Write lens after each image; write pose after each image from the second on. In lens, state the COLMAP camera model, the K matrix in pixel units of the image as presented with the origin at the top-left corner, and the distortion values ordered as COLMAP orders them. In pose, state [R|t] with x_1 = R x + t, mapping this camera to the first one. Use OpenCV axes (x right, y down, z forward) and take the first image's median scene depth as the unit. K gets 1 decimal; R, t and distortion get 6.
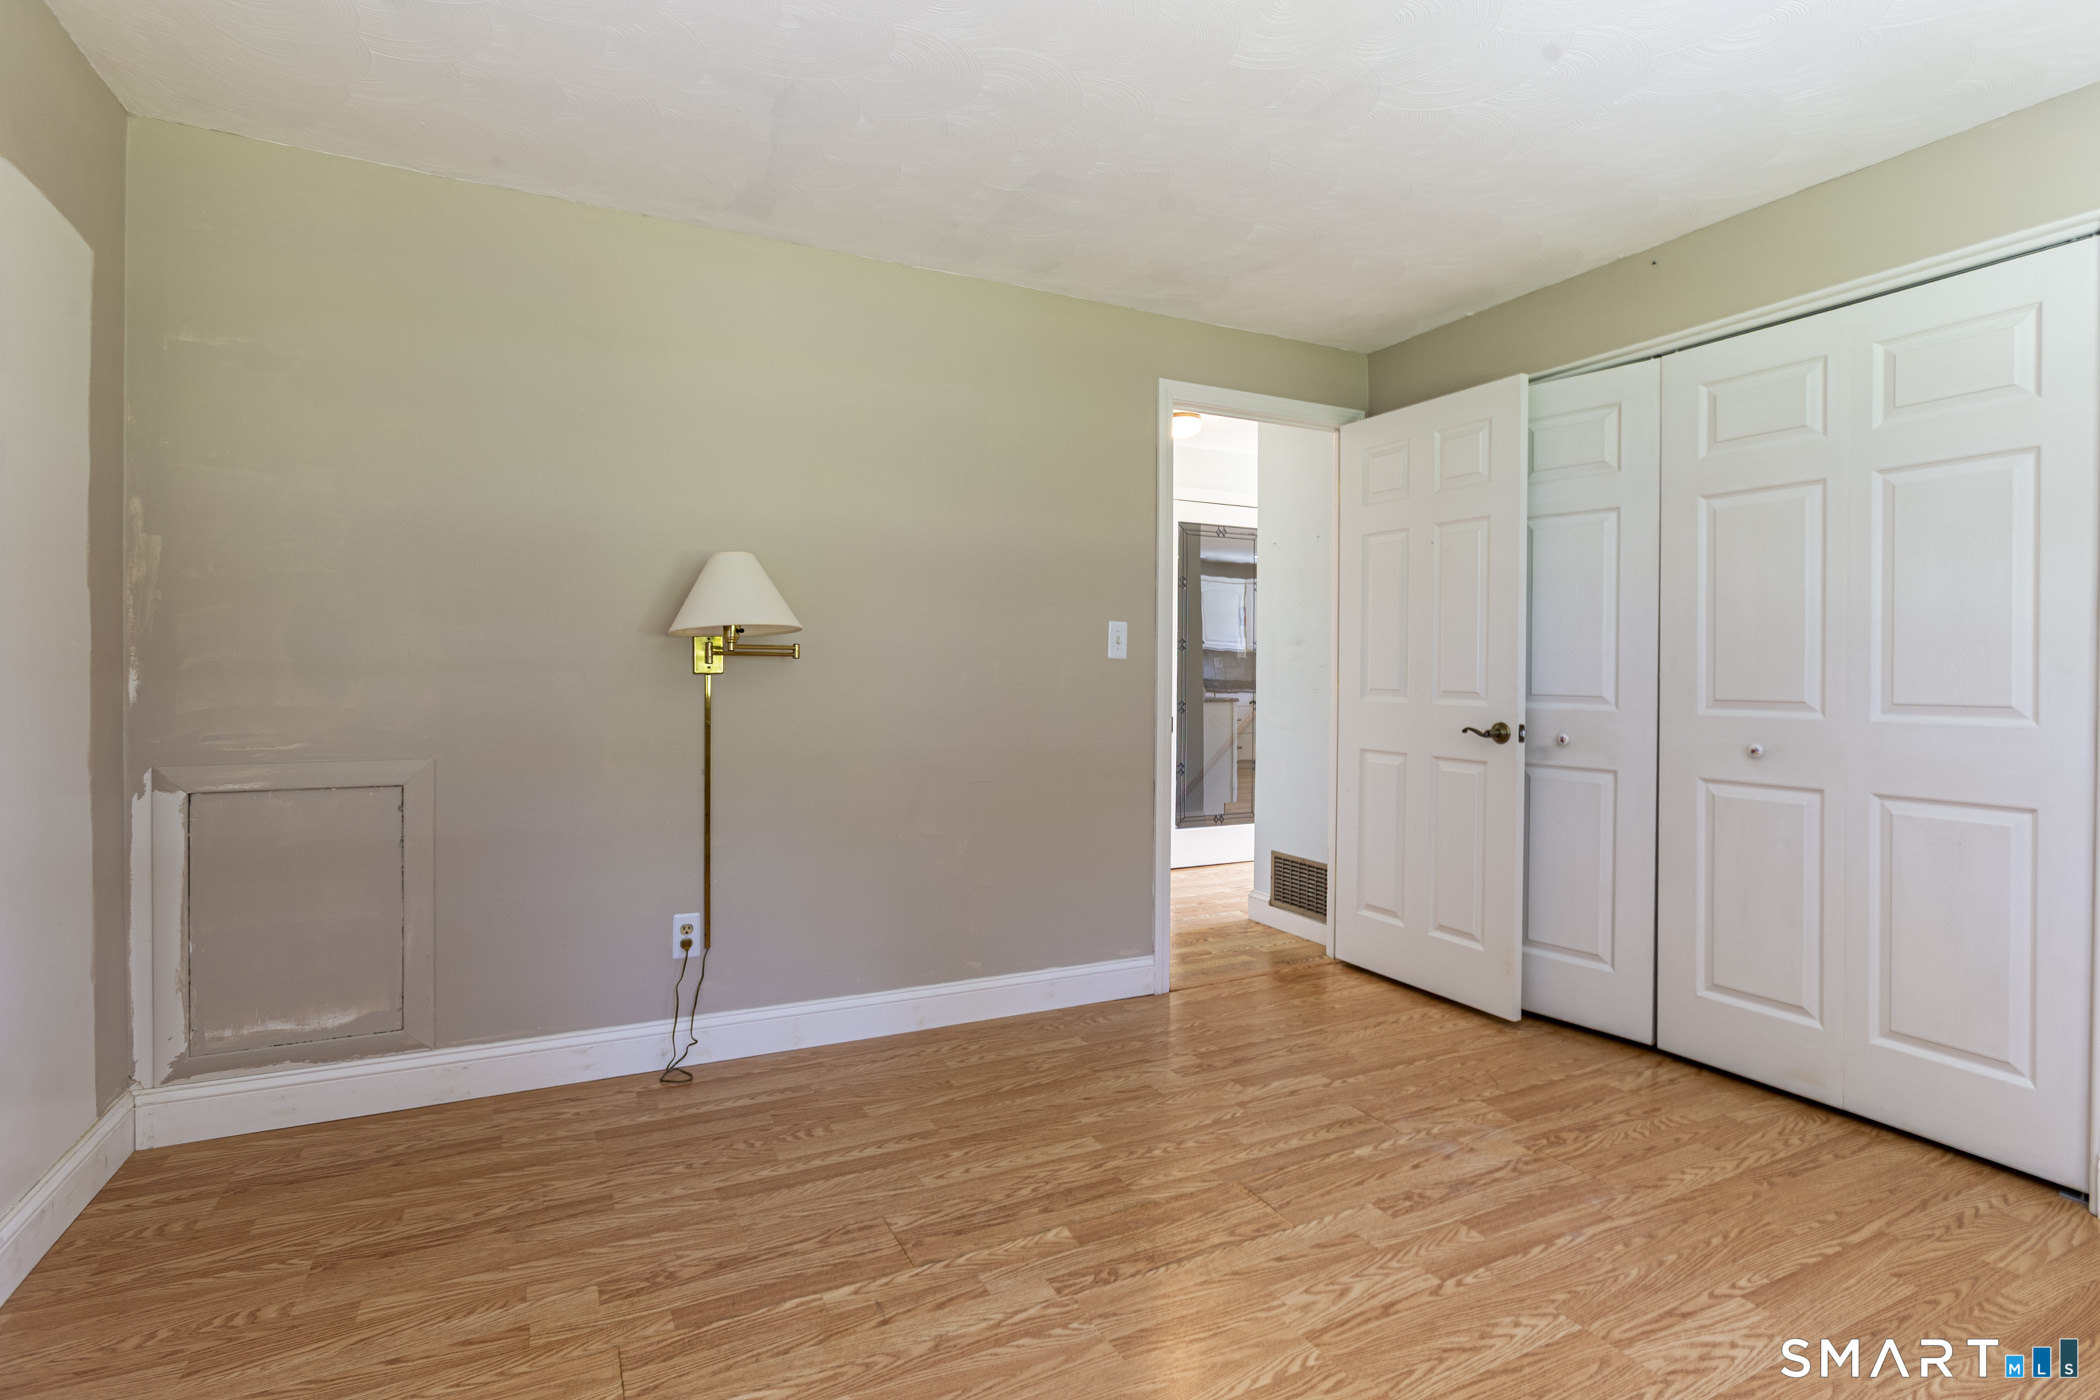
lens RADIAL K [[983.3, 0, 1032.4], [0, 983.3, 676.0], [0, 0, 1]] dist [-0.019930, 0.001096]
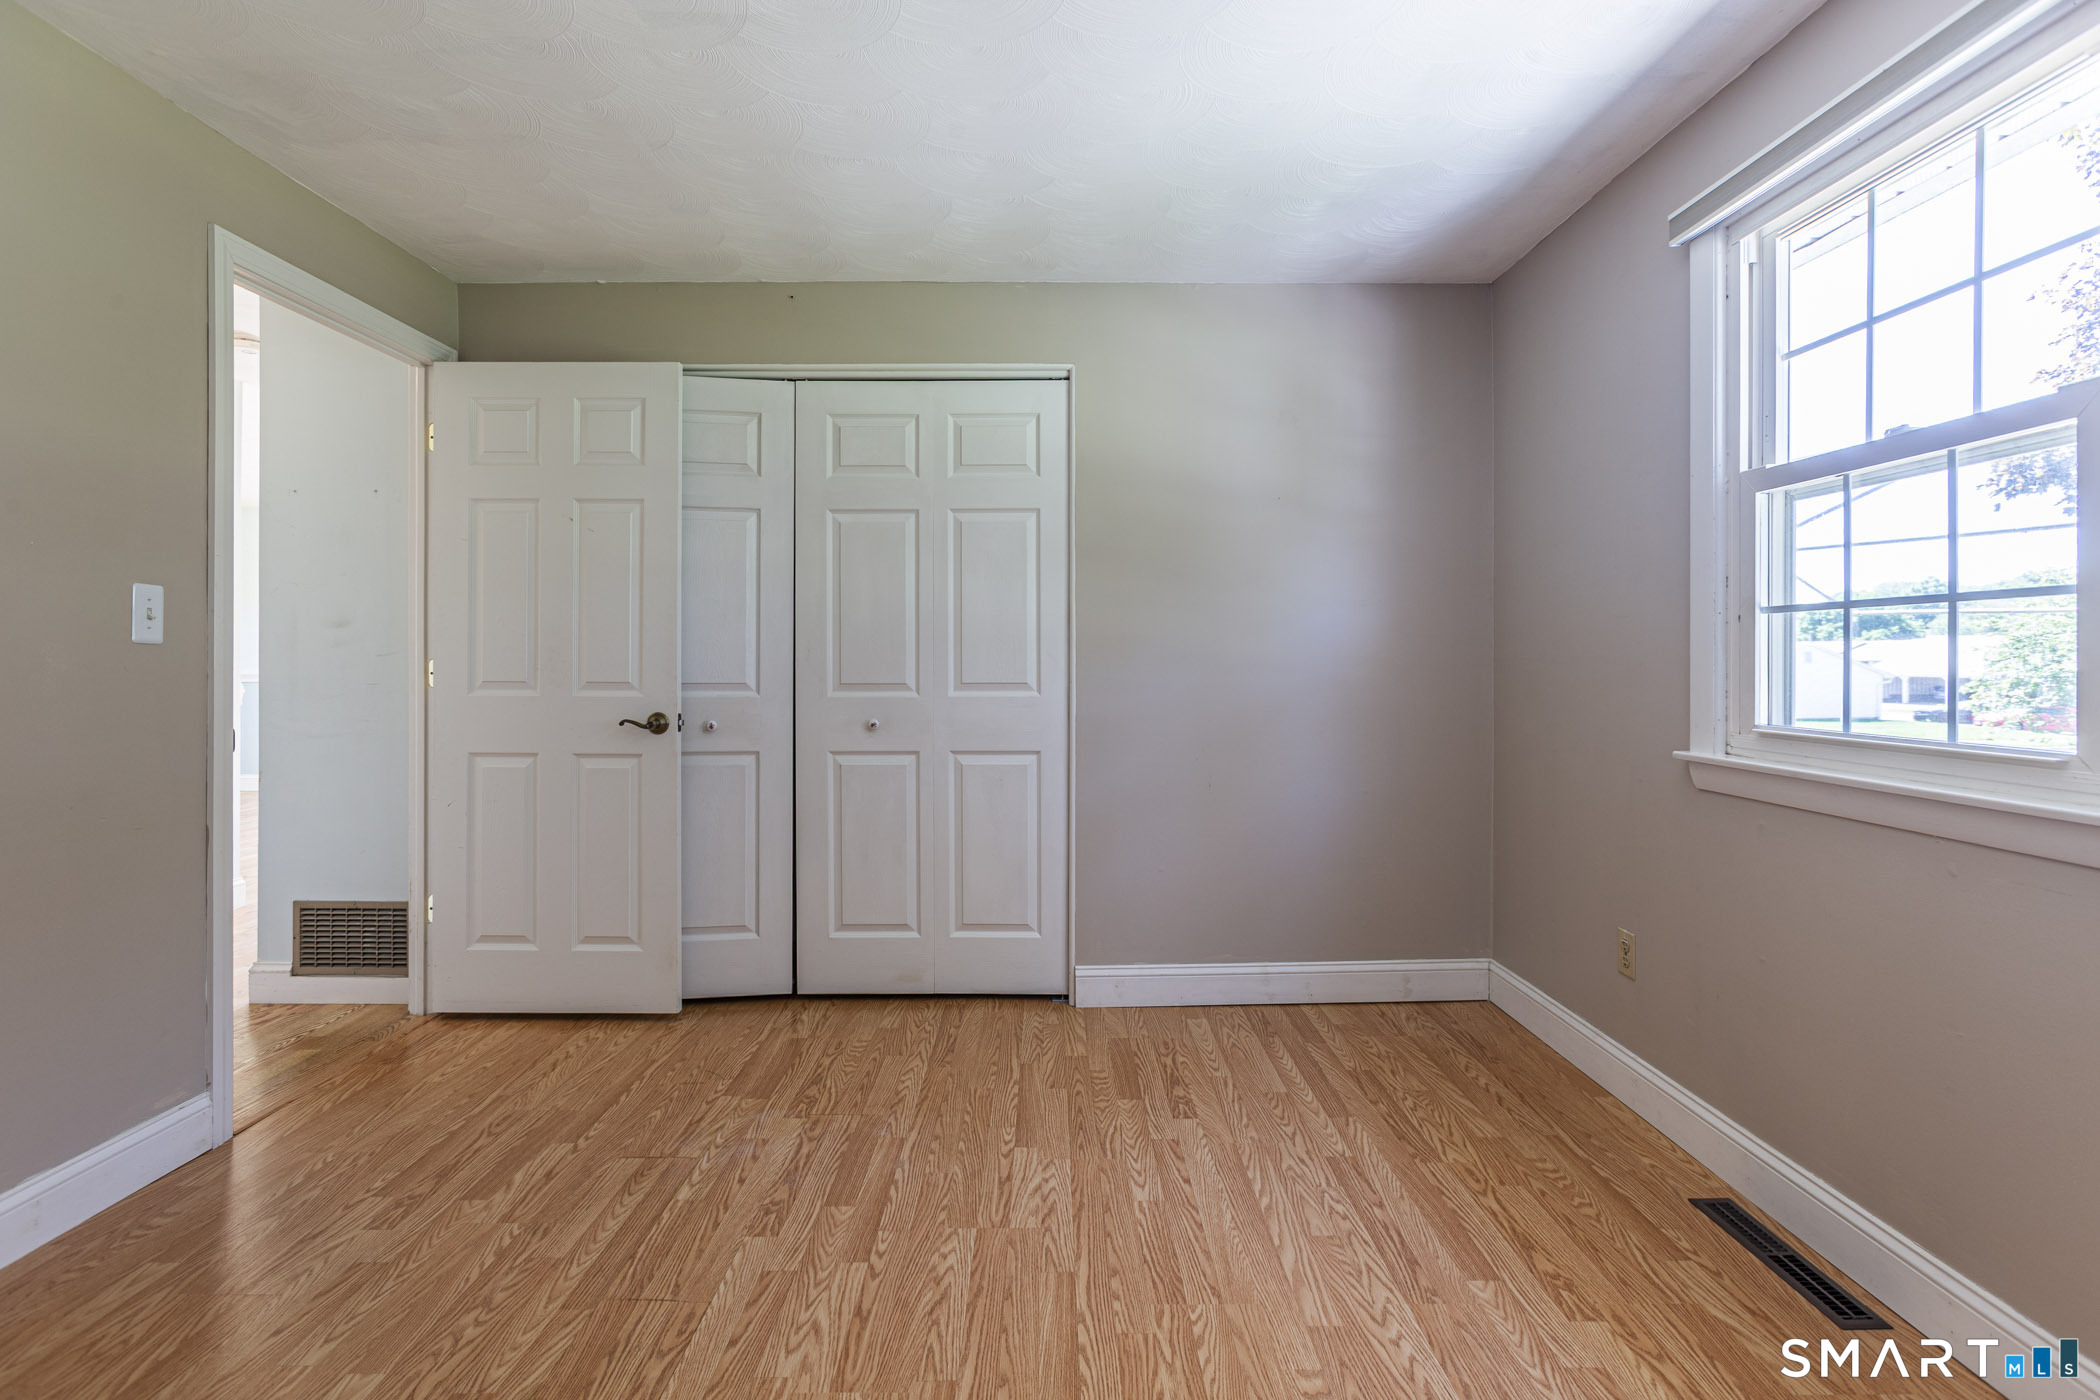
lens RADIAL K [[991.1, 0, 1048.0], [0, 991.1, 660.2], [0, 0, 1]] dist [-0.042910, 0.013280]
pose [[0.428811, -0.003618, 0.903387, -0.294923], [0.008654, 0.999963, -0.000103, -0.001848], [-0.903353, 0.007862, 0.428826, 0.277776]]
